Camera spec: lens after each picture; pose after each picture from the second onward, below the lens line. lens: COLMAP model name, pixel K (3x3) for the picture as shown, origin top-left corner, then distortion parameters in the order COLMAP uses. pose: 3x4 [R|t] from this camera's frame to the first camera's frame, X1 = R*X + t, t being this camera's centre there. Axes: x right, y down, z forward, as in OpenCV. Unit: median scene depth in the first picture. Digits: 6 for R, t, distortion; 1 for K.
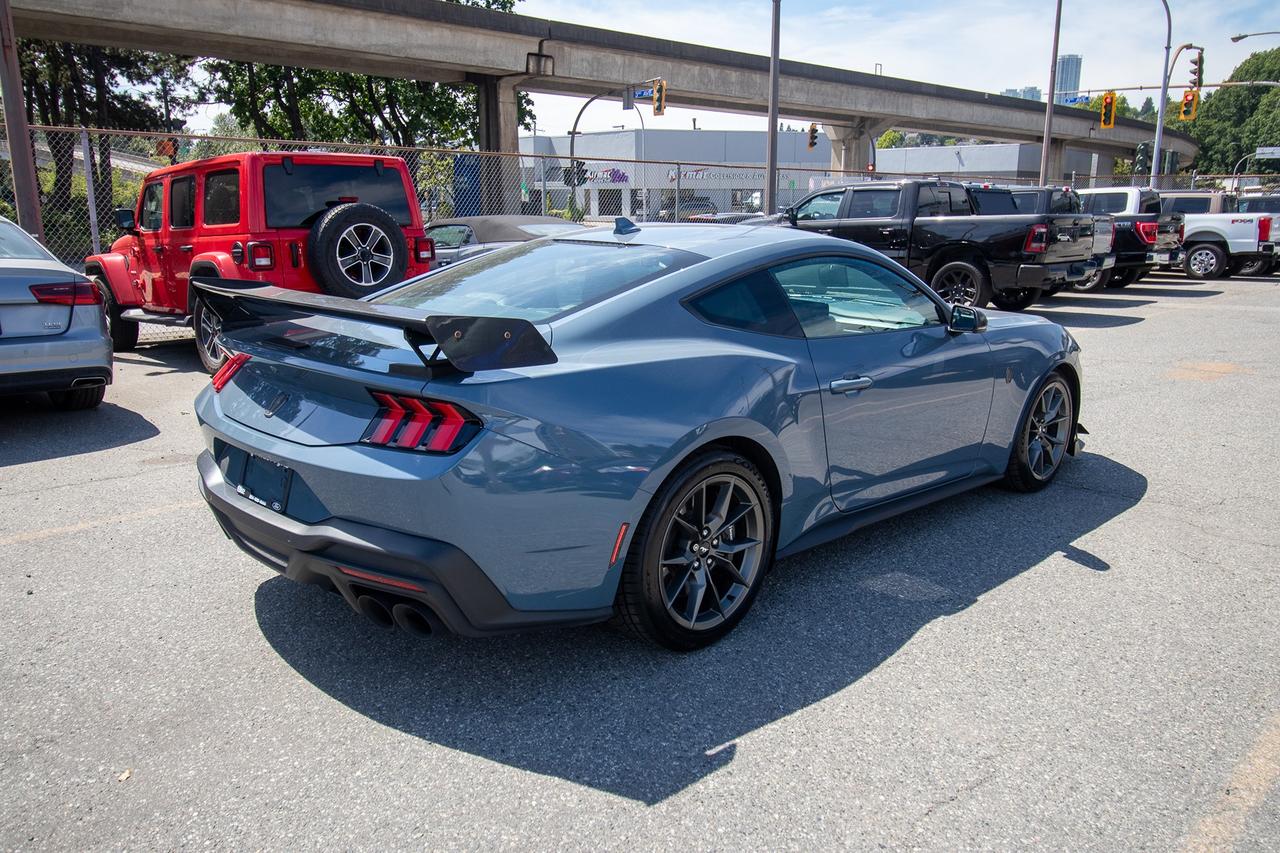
lens RADIAL K [[973.3, 0, 640.6], [0, 973.3, 431.0], [0, 0, 1]] dist [-0.036369, 0.001893]
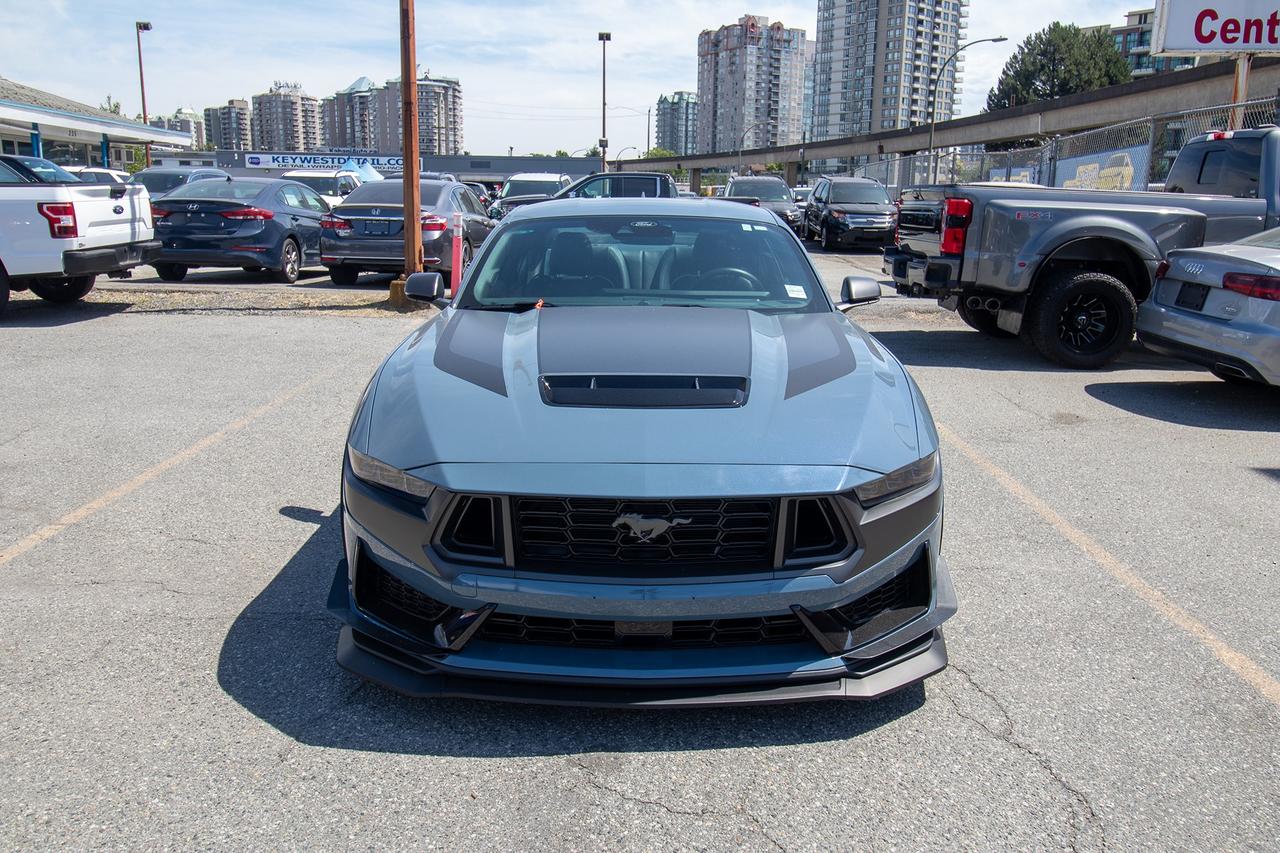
lens RADIAL K [[1010.1, 0, 646.0], [0, 1010.1, 430.0], [0, 0, 1]] dist [0.015944, -0.010910]
pose [[-0.703851, 0.143312, -0.695741, 0.889070], [-0.175430, 0.914030, 0.365750, -0.393126], [0.688345, 0.379488, -0.618200, 1.779345]]
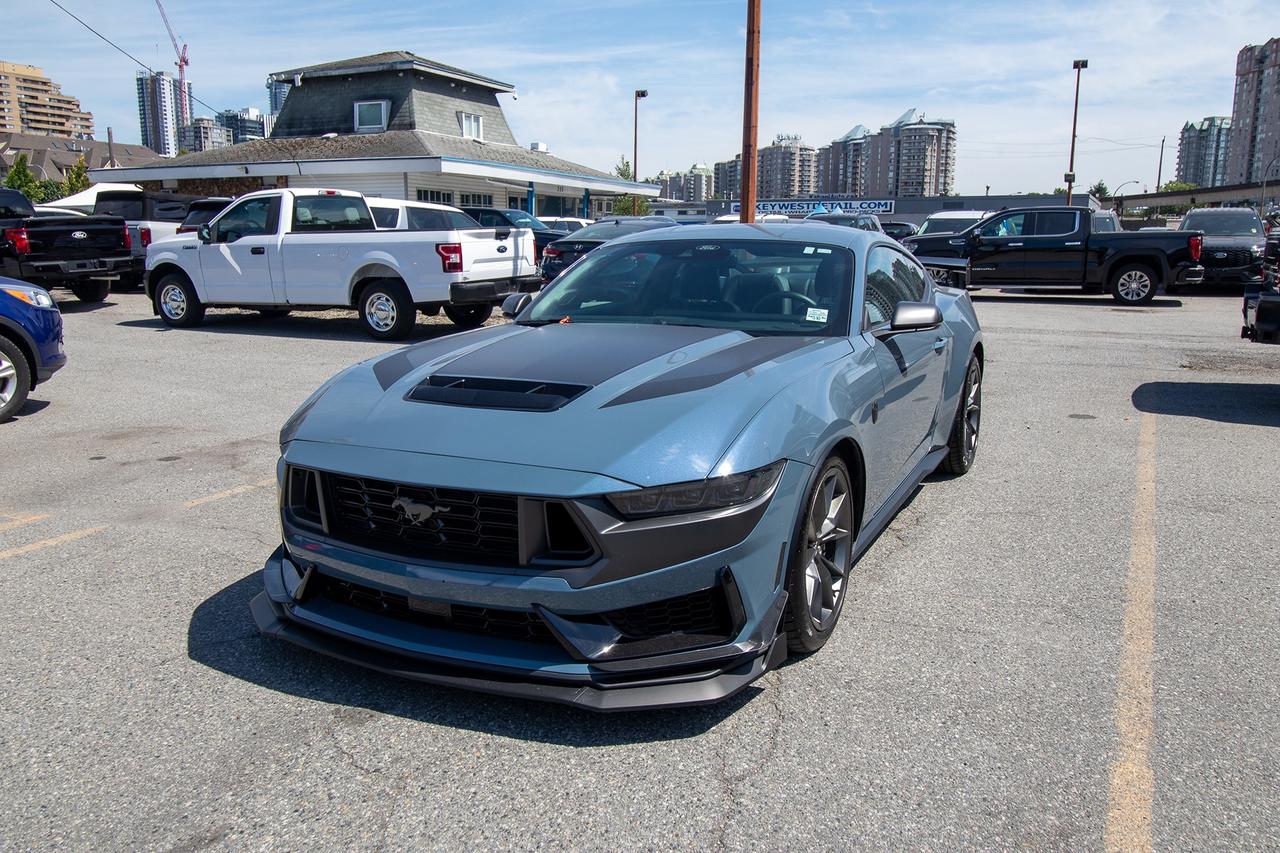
lens RADIAL K [[1010.1, 0, 639.0], [0, 1010.1, 430.2], [0, 0, 1]] dist [0.015944, -0.010910]
pose [[-0.949486, 0.052927, -0.309312, 0.546967], [-0.074992, 0.918846, 0.387425, -0.434698], [0.304716, 0.391051, -0.868463, 2.022697]]
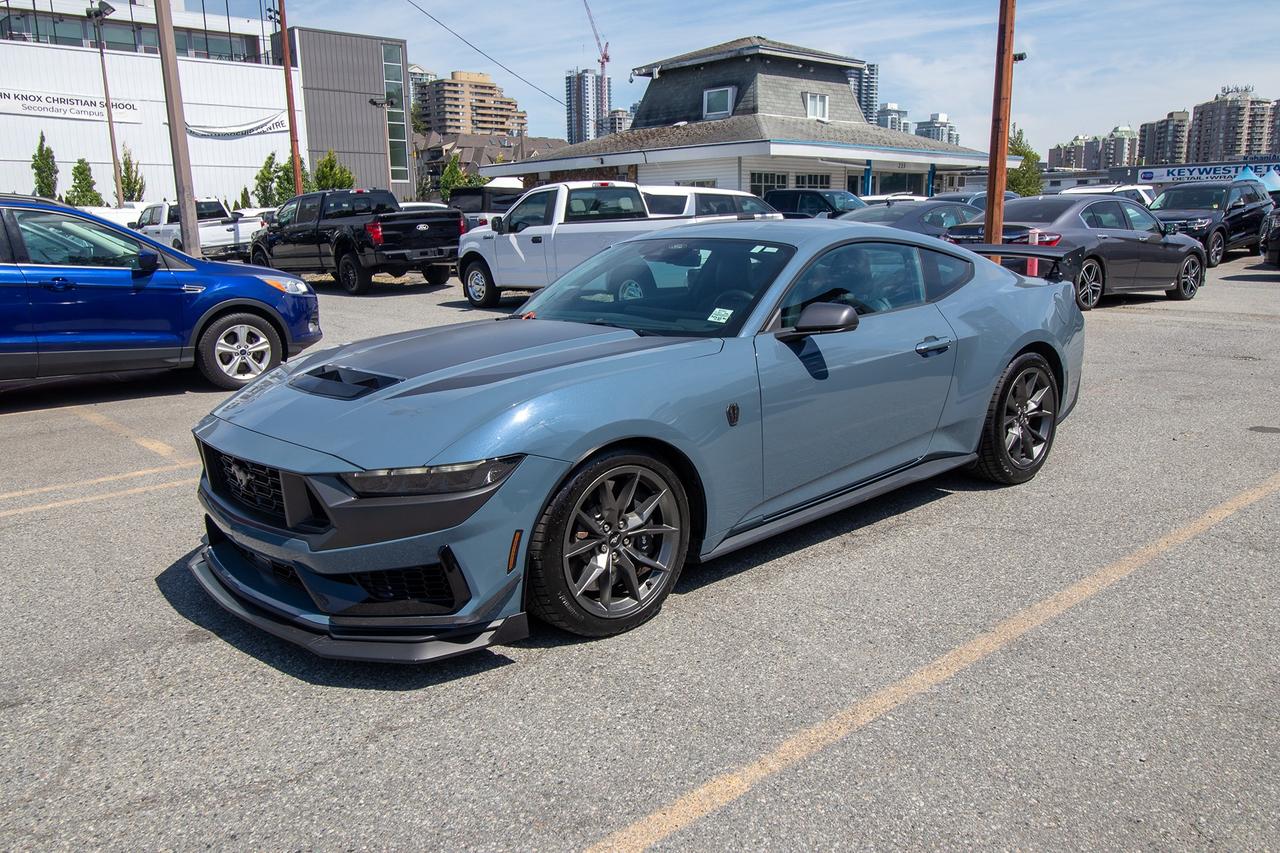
lens RADIAL K [[1010.1, 0, 636.3], [0, 1010.1, 426.2], [0, 0, 1]] dist [0.015944, -0.010910]
pose [[-0.998135, 0.004360, 0.060883, 0.126600], [0.029116, 0.910664, 0.412120, -0.480105], [-0.053648, 0.413124, -0.909093, 2.126599]]
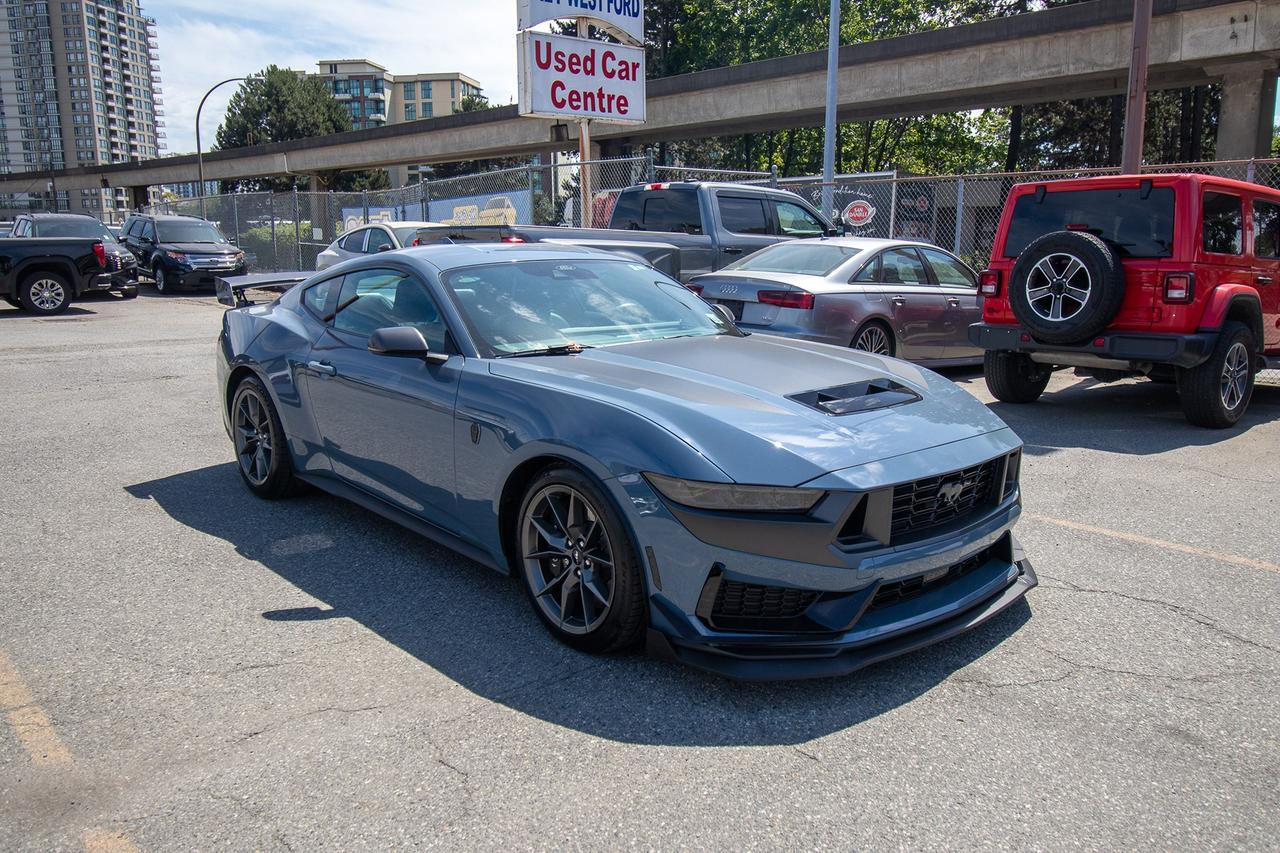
lens RADIAL K [[1010.1, 0, 642.5], [0, 1010.1, 430.6], [0, 0, 1]] dist [0.015944, -0.010910]
pose [[-0.056741, 0.179948, -0.982038, 1.257252], [-0.220284, 0.957126, 0.188111, -0.264291], [0.973784, 0.227001, -0.014669, 1.202255]]
